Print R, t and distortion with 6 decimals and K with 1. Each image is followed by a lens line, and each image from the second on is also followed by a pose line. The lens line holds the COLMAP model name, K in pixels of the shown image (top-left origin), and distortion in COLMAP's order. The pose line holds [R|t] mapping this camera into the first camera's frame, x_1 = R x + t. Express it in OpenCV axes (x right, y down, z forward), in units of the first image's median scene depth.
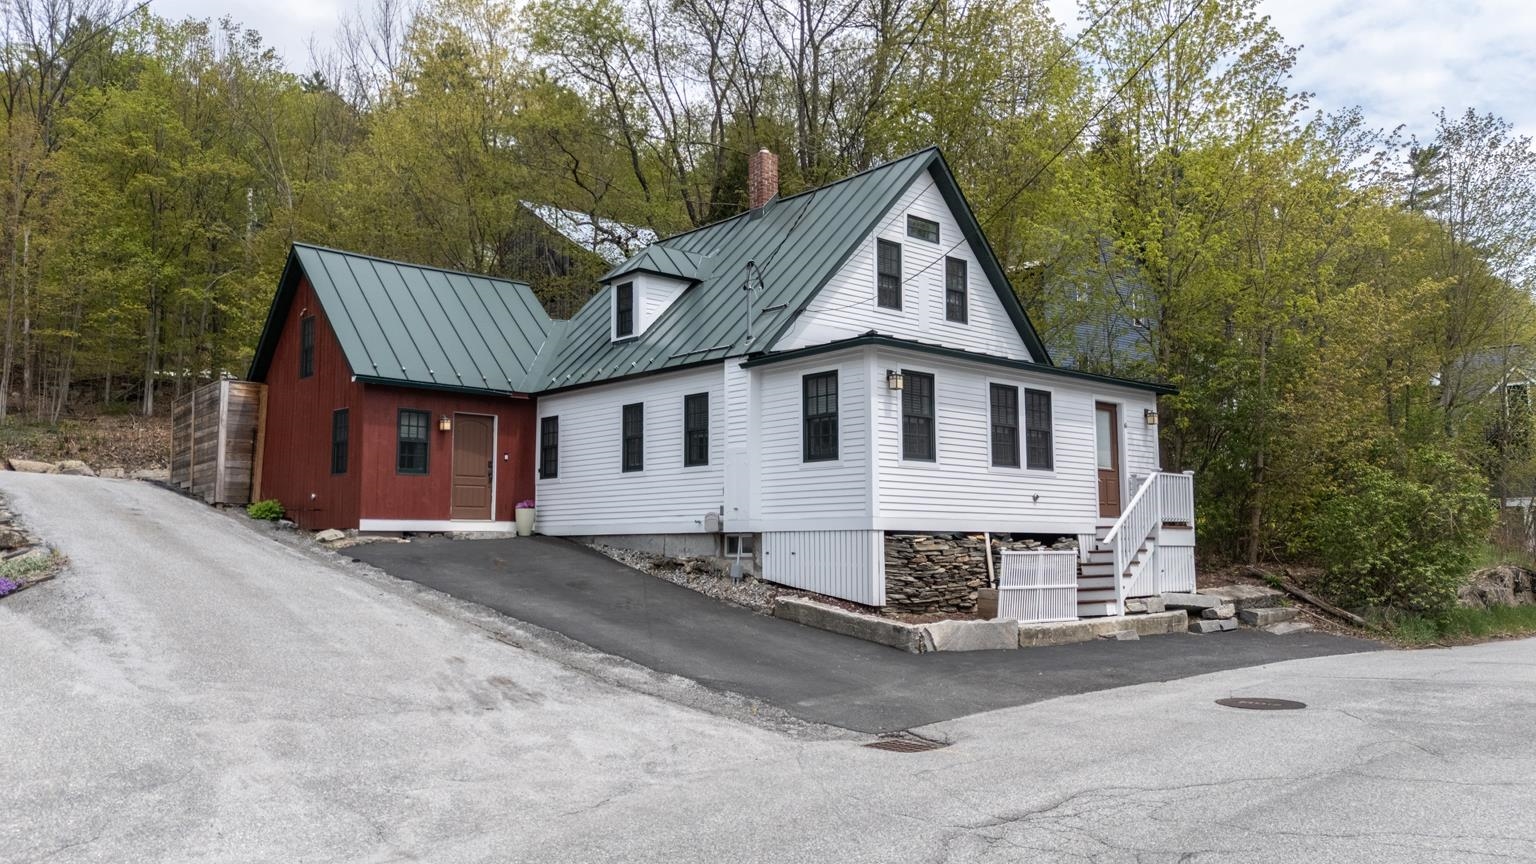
lens RADIAL K [[1116.3, 0, 768.0], [0, 1116.3, 432.0], [0, 0, 1]] dist [0.078542, -0.059360]
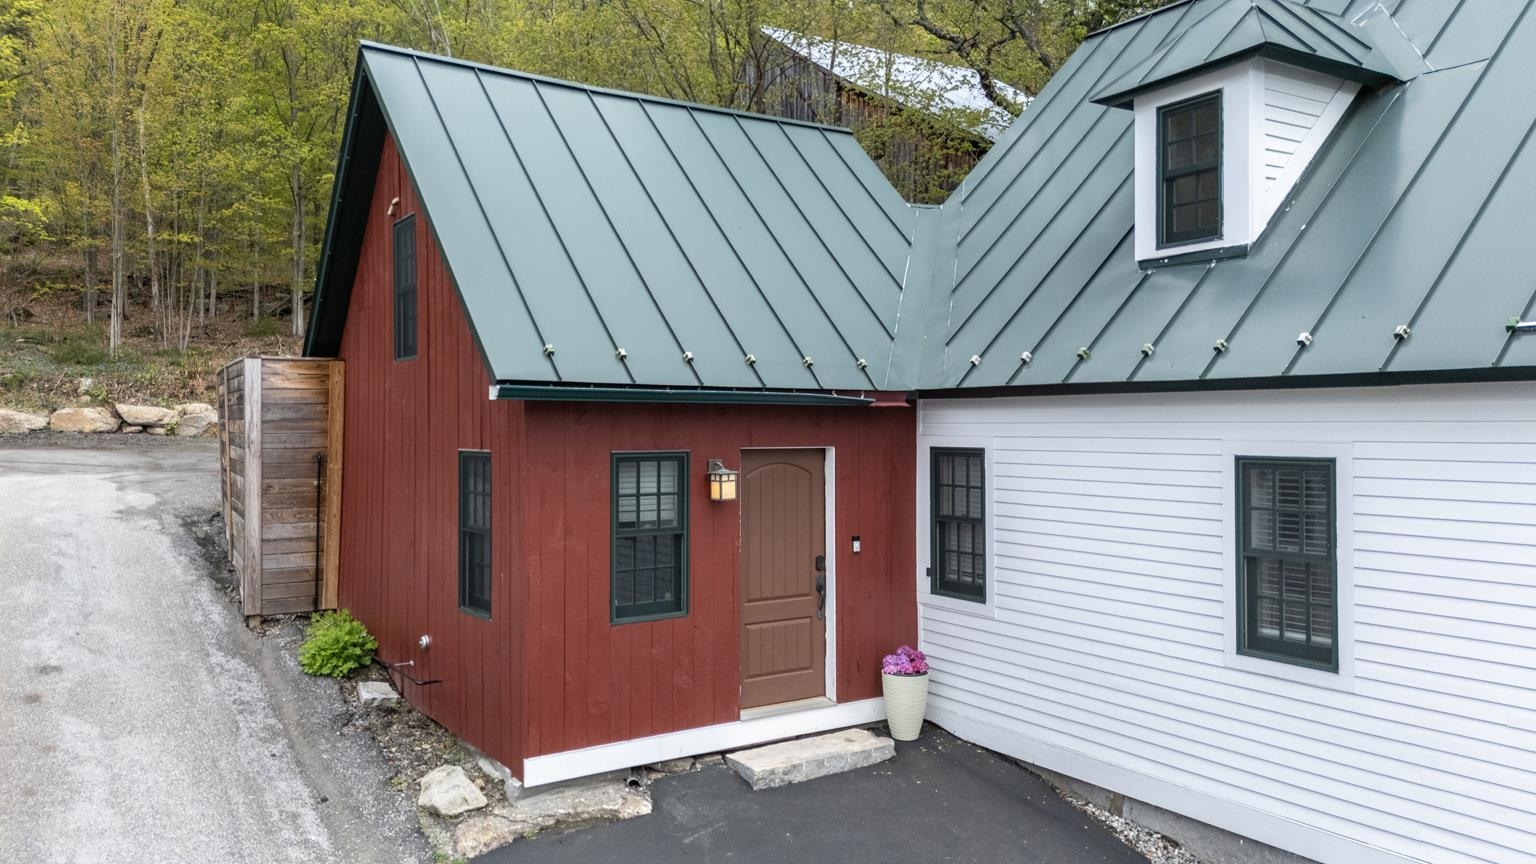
lens RADIAL K [[1103.5, 0, 768.0], [0, 1103.5, 432.0], [0, 0, 1]] dist [0.146585, -0.158646]
pose [[0.987577, 0.001064, -0.157133, -0.223970], [0.015868, 0.994190, 0.106465, -0.071652], [0.156334, -0.107636, 0.981822, 0.660982]]
